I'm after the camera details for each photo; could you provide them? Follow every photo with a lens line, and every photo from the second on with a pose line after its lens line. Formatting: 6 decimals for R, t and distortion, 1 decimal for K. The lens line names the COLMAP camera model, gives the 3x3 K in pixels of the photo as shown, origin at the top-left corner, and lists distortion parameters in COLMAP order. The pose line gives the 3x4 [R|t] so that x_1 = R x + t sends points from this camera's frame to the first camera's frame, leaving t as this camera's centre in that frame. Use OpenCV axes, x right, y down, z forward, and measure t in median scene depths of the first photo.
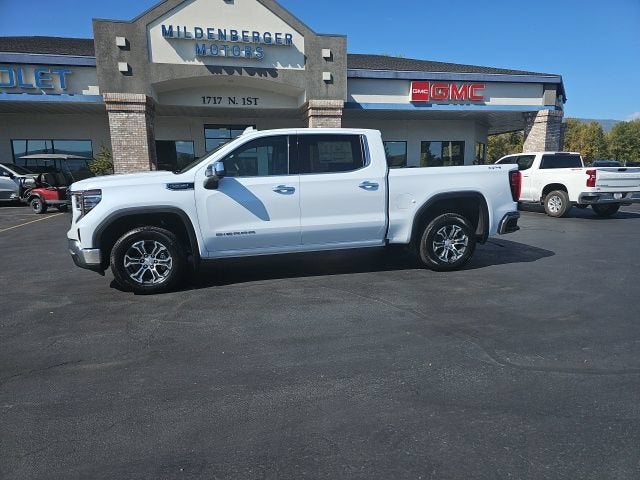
lens RADIAL K [[434.6, 0, 330.1], [0, 434.6, 243.5], [0, 0, 1]] dist [0.068869, -0.059954]
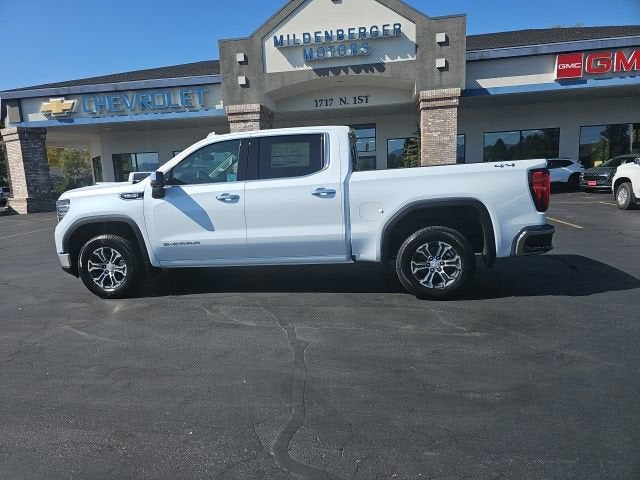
lens RADIAL K [[435.9, 0, 310.5], [0, 435.9, 242.7], [0, 0, 1]] dist [0.066833, -0.059403]
pose [[0.913580, 0.037123, -0.404961, 0.143143], [-0.035862, 0.999299, 0.010704, -0.014797], [0.405074, 0.004744, 0.914271, 0.072593]]
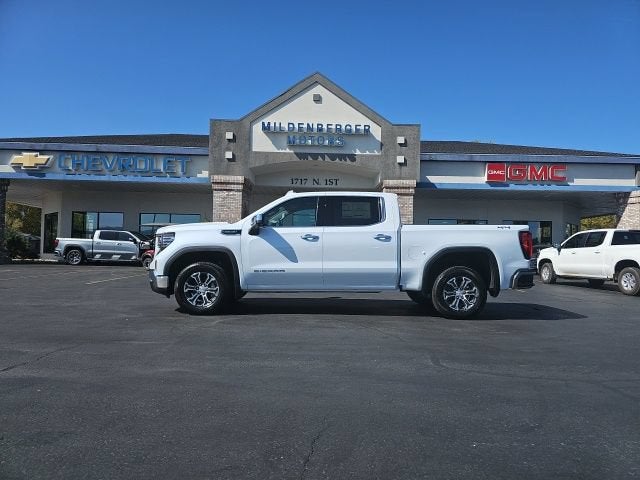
lens RADIAL K [[438.7, 0, 327.4], [0, 438.7, 239.3], [0, 0, 1]] dist [0.083914, -0.082854]
pose [[0.974555, 0.026495, -0.222577, 0.071670], [-0.069439, 0.979826, -0.187400, 0.036186], [0.213121, 0.198087, 0.956734, -0.058352]]
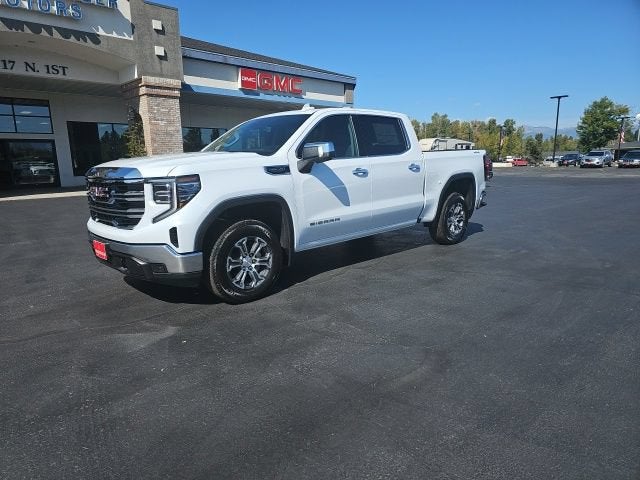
lens RADIAL K [[431.1, 0, 321.7], [0, 431.1, 242.2], [0, 0, 1]] dist [0.068835, -0.053230]
pose [[0.866502, -0.091057, 0.490799, -0.216799], [0.081097, 0.995839, 0.041579, -0.005807], [-0.492542, 0.003774, 0.870280, 0.071548]]
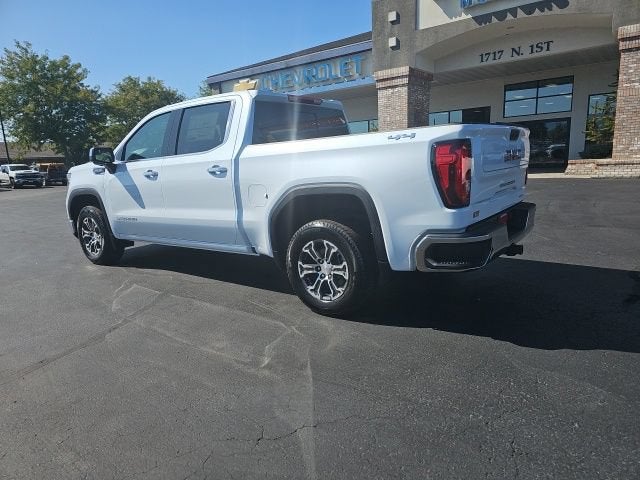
lens RADIAL K [[435.7, 0, 313.2], [0, 435.7, 242.1], [0, 0, 1]] dist [0.068708, -0.061641]
pose [[0.612788, 0.137280, -0.778232, 0.267654], [-0.087158, 0.990528, 0.106099, -0.036762], [0.785426, 0.002813, 0.618949, 0.231762]]
